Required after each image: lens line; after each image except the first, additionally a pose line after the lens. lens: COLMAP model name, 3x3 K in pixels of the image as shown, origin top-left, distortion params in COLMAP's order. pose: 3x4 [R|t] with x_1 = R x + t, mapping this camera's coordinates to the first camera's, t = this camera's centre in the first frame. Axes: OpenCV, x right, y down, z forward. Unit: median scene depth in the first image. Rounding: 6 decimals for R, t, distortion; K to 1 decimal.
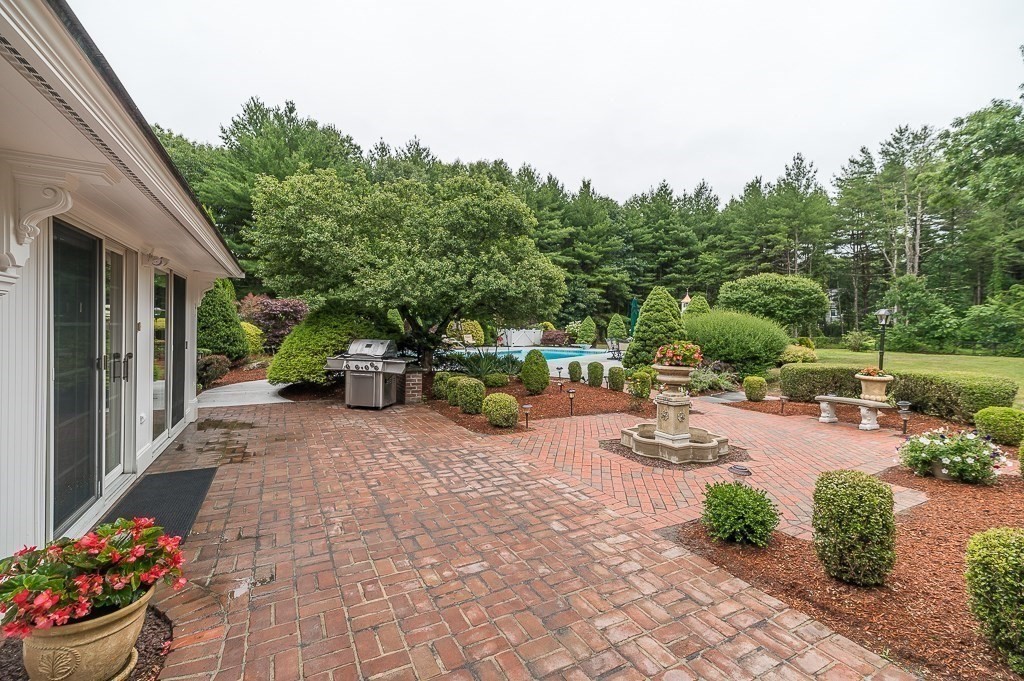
lens RADIAL K [[443.5, 0, 505.0], [0, 443.5, 340.7], [0, 0, 1]] dist [0.014264, -0.001416]
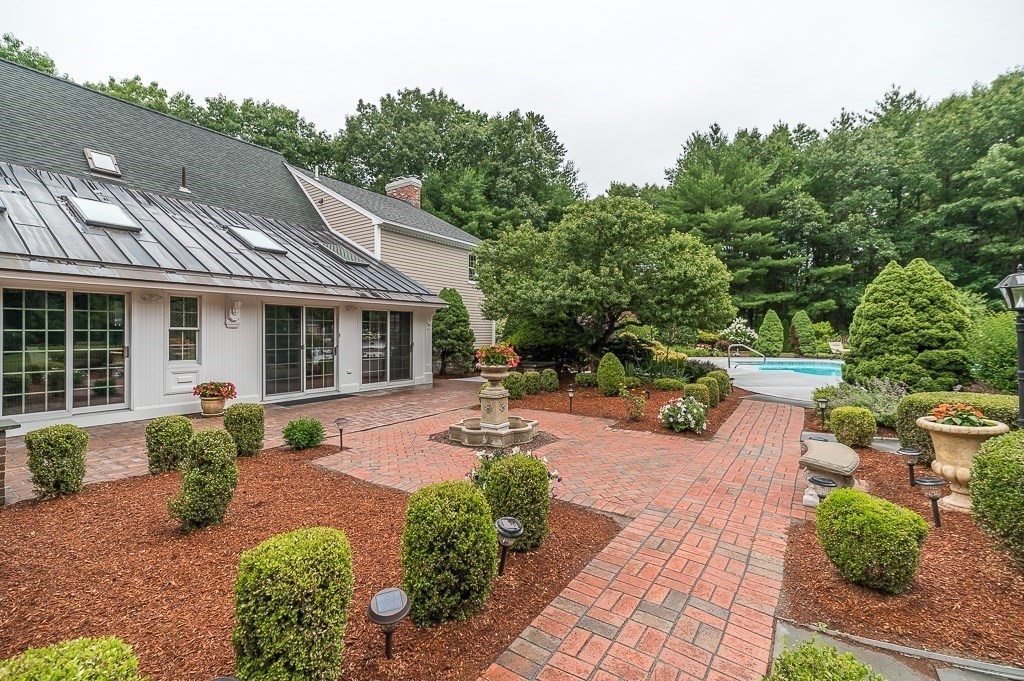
lens RADIAL K [[443.5, 0, 507.1], [0, 443.5, 331.5], [0, 0, 1]] dist [0.014264, -0.001416]
pose [[0.467709, -0.019218, -0.883673, 0.153055], [-0.015372, 0.999436, -0.029871, 0.000026], [0.883749, 0.027554, 0.467150, 0.053402]]
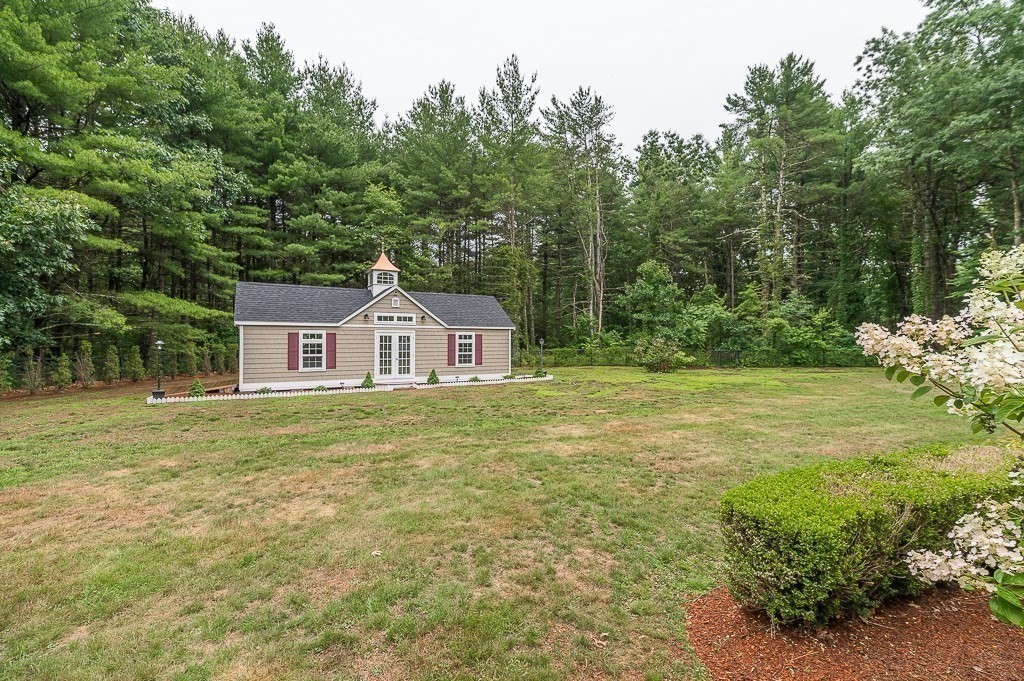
lens RADIAL K [[443.5, 0, 509.3], [0, 443.5, 336.9], [0, 0, 1]] dist [0.014264, -0.001416]
pose [[0.584381, -0.008405, 0.811436, 0.136093], [0.031545, 0.999426, -0.012366, -0.017101], [-0.810866, 0.032823, 0.584311, 0.619278]]
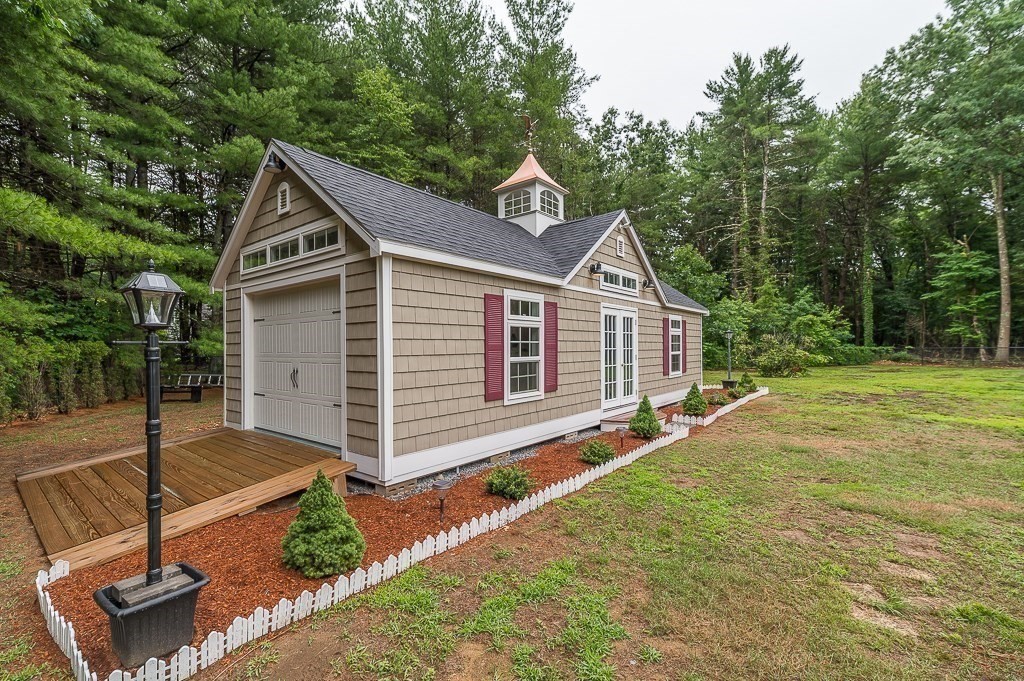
lens RADIAL K [[443.5, 0, 509.4], [0, 443.5, 342.5], [0, 0, 1]] dist [0.014264, -0.001416]
pose [[0.237446, -0.008653, 0.971362, 0.194446], [0.034679, 0.999398, 0.000426, -0.016912], [-0.970782, 0.033585, 0.237603, 0.891221]]
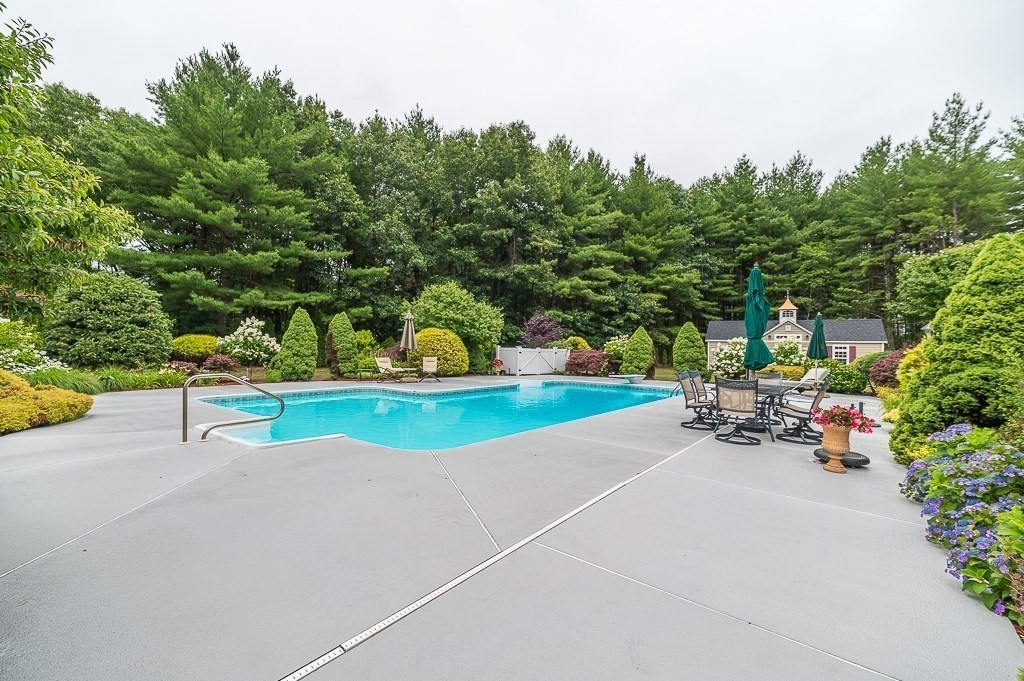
lens RADIAL K [[443.5, 0, 506.5], [0, 443.5, 341.2], [0, 0, 1]] dist [0.014264, -0.001416]
pose [[0.992646, -0.001253, -0.121048, 0.048757], [-0.003628, 0.999189, -0.040094, -0.006307], [0.121001, 0.040238, 0.991837, 0.227520]]
